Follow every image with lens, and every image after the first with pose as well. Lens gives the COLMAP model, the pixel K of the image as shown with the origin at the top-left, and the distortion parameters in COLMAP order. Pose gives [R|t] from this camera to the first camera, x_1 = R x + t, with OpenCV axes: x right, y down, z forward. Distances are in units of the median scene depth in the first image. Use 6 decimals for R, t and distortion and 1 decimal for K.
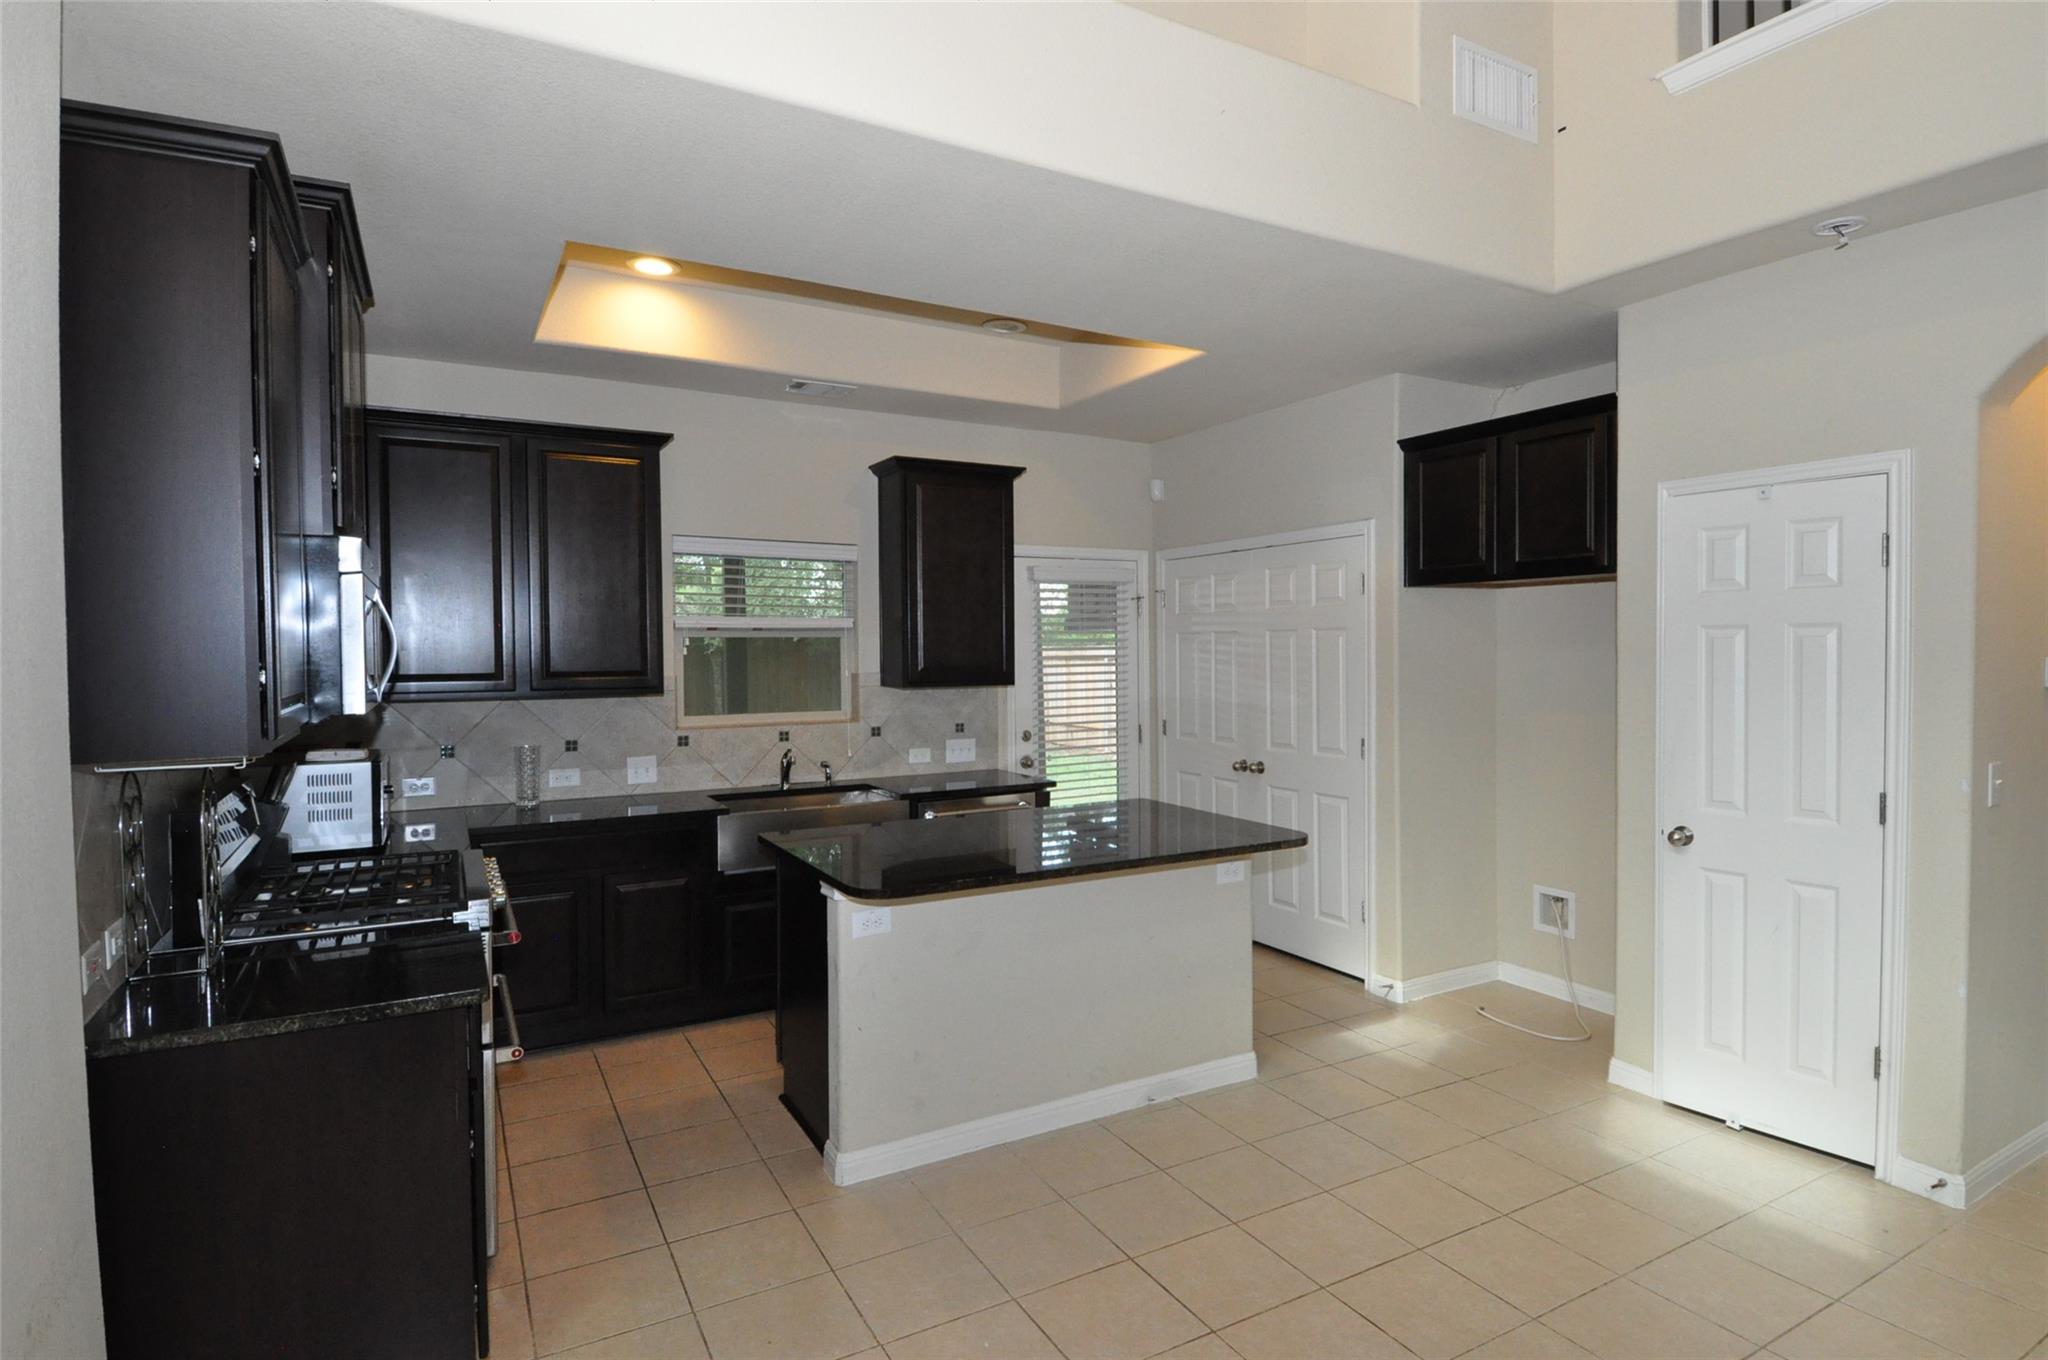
lens RADIAL K [[1065.2, 0, 1050.6], [0, 1065.2, 670.7], [0, 0, 1]] dist [0.049184, -0.052579]
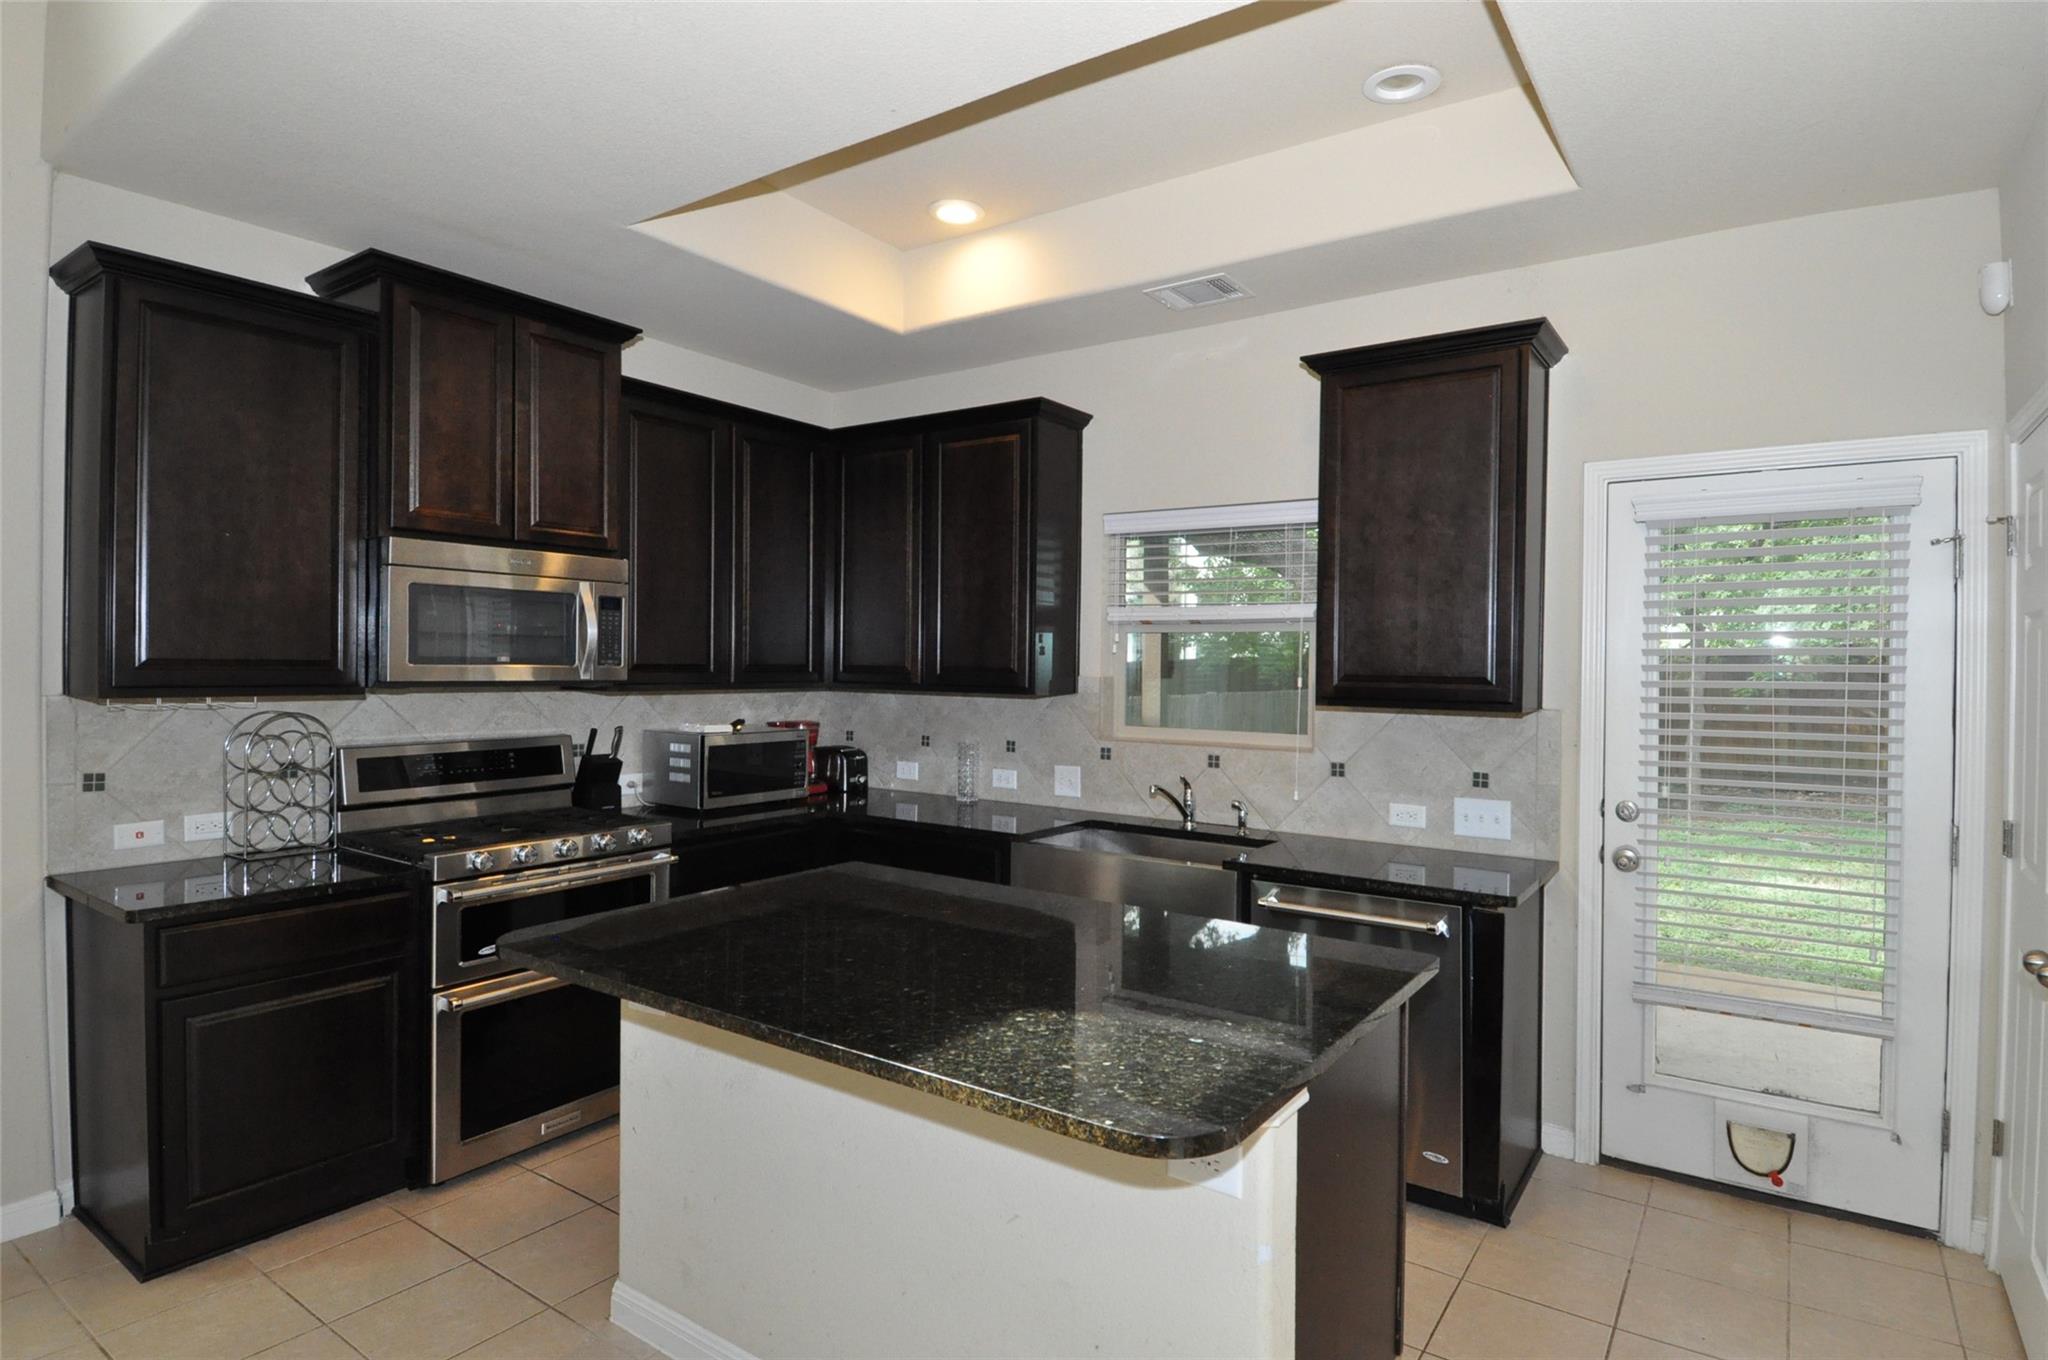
lens RADIAL K [[1065.2, 0, 1050.6], [0, 1065.2, 670.7], [0, 0, 1]] dist [0.049184, -0.052579]
pose [[0.432890, 0.019952, -0.901226, 0.399882], [-0.034280, 0.999396, 0.005660, -0.004075], [0.900795, 0.028444, 0.433313, 0.575838]]
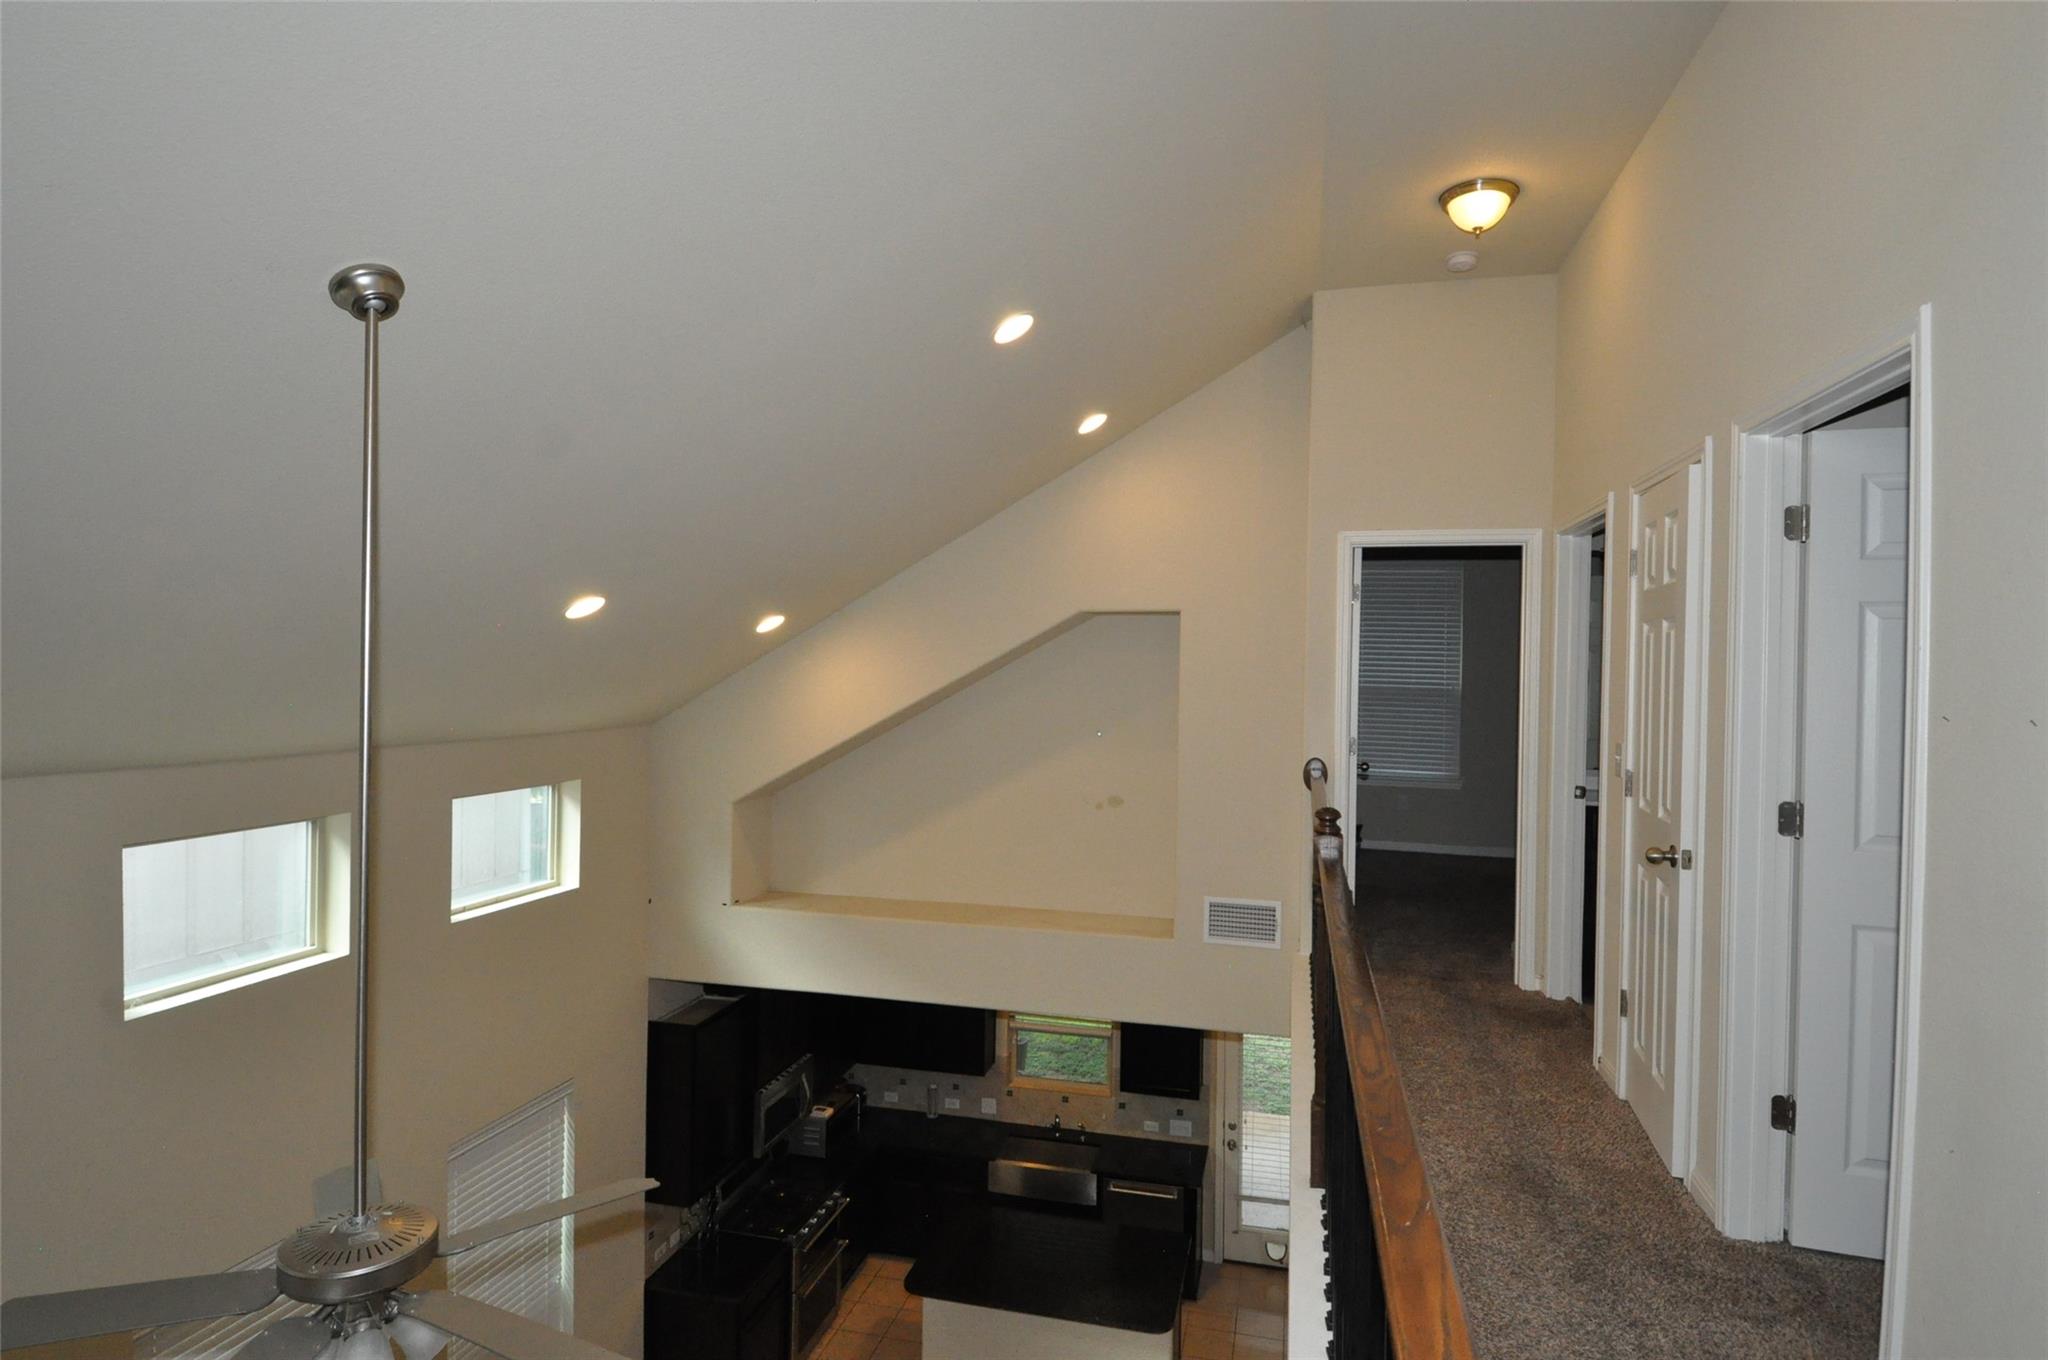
lens RADIAL K [[1065.2, 0, 1050.6], [0, 1065.2, 670.7], [0, 0, 1]] dist [0.049184, -0.052579]
pose [[0.729624, 0.020511, -0.683540, 0.899692], [-0.036284, 0.999303, -0.008744, -0.615182], [0.682885, 0.031182, 0.729860, -0.278400]]
